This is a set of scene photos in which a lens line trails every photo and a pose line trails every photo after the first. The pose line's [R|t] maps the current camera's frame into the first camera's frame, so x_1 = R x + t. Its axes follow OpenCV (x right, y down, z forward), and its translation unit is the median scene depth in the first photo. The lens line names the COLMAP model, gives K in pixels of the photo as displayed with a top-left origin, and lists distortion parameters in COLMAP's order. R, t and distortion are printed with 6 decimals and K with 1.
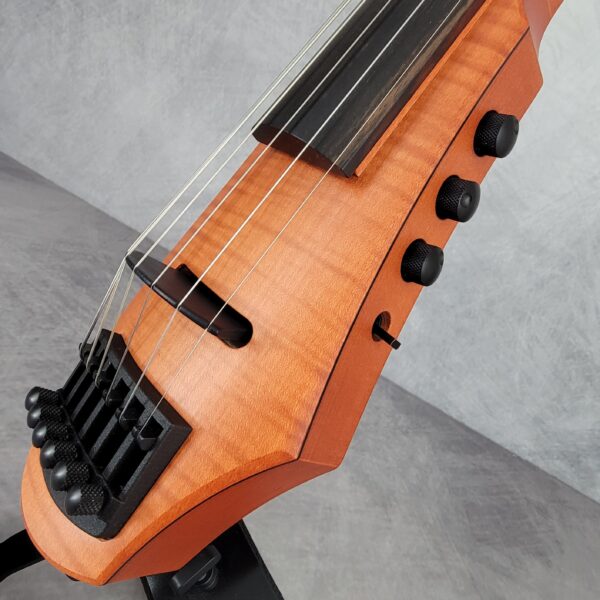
lens RADIAL K [[482.2, 0, 296.3], [0, 482.2, 301.9], [0, 0, 1]] dist [0.002590, -0.003186]
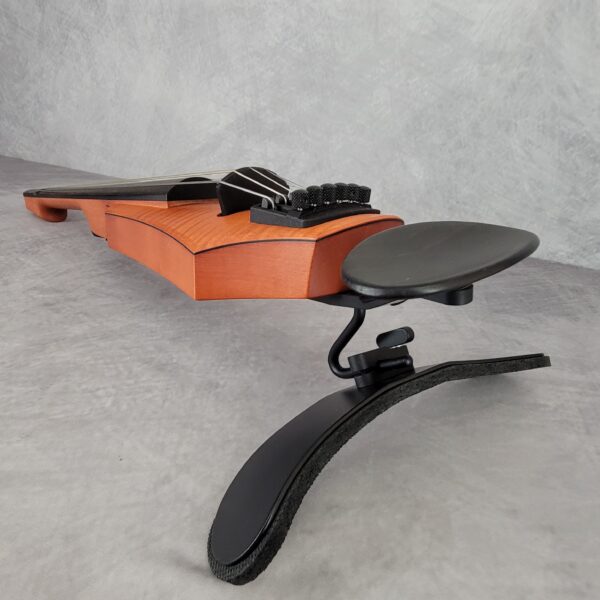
lens RADIAL K [[465.5, 0, 298.0], [0, 465.5, 301.7], [0, 0, 1]] dist [-0.007223, 0.004943]
pose [[0.926911, -0.290964, -0.237015, 0.171545], [0.294626, 0.955390, -0.020640, 0.284303], [0.232447, -0.050699, 0.971287, -0.114011]]
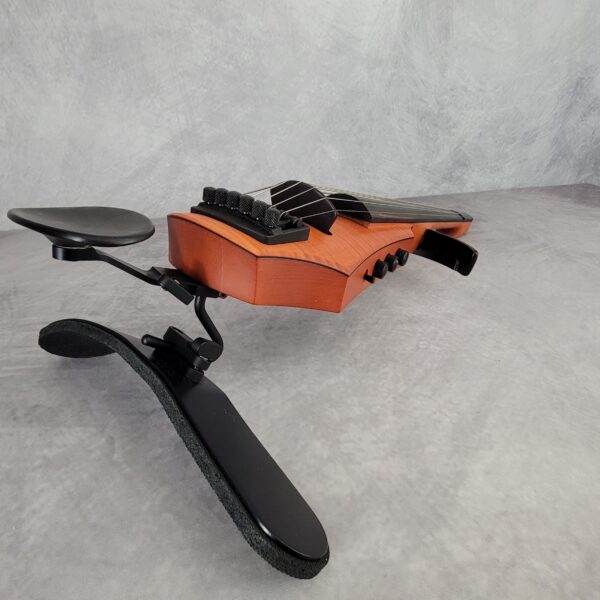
lens RADIAL K [[451.1, 0, 292.9], [0, 451.1, 302.3], [0, 0, 1]] dist [-0.000024, -0.001359]
pose [[0.730360, -0.624873, 0.275876, -0.517606], [0.561346, 0.779202, 0.278809, -0.064629], [-0.389184, -0.048769, 0.919868, -0.211980]]
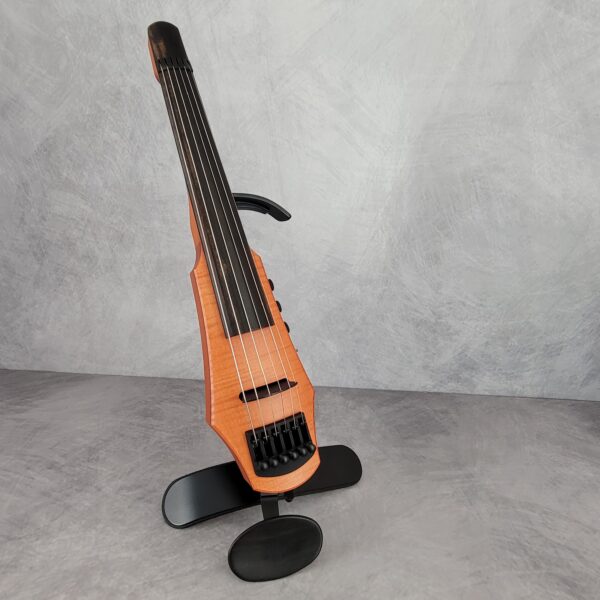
lens RADIAL K [[451.1, 0, 292.9], [0, 451.1, 302.3], [0, 0, 1]] dist [-0.000024, -0.001359]
pose [[0.888570, -0.452137, 0.077562, 0.077681], [0.458738, 0.876391, -0.146625, 0.073003], [-0.001680, 0.165867, 0.986147, -0.622330]]
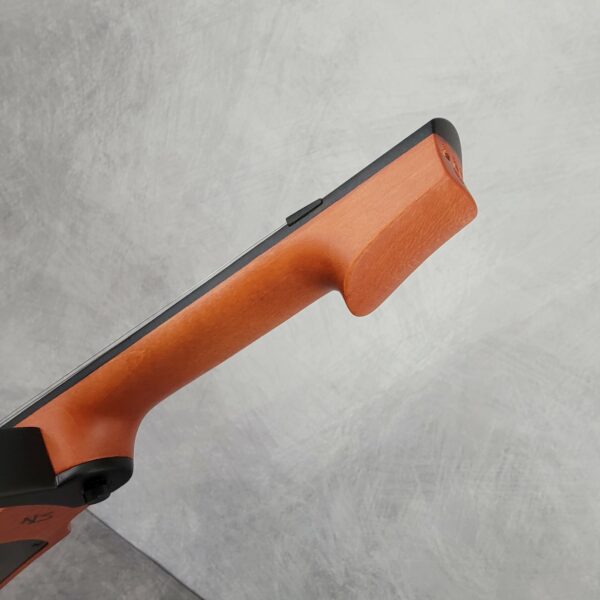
lens RADIAL K [[451.1, 0, 292.9], [0, 451.1, 302.3], [0, 0, 1]] dist [-0.000024, -0.001359]
pose [[0.993289, 0.092911, 0.068880, 0.382666], [-0.081247, 0.984381, -0.156180, -0.344748], [-0.082315, 0.149535, 0.985324, -0.128637]]
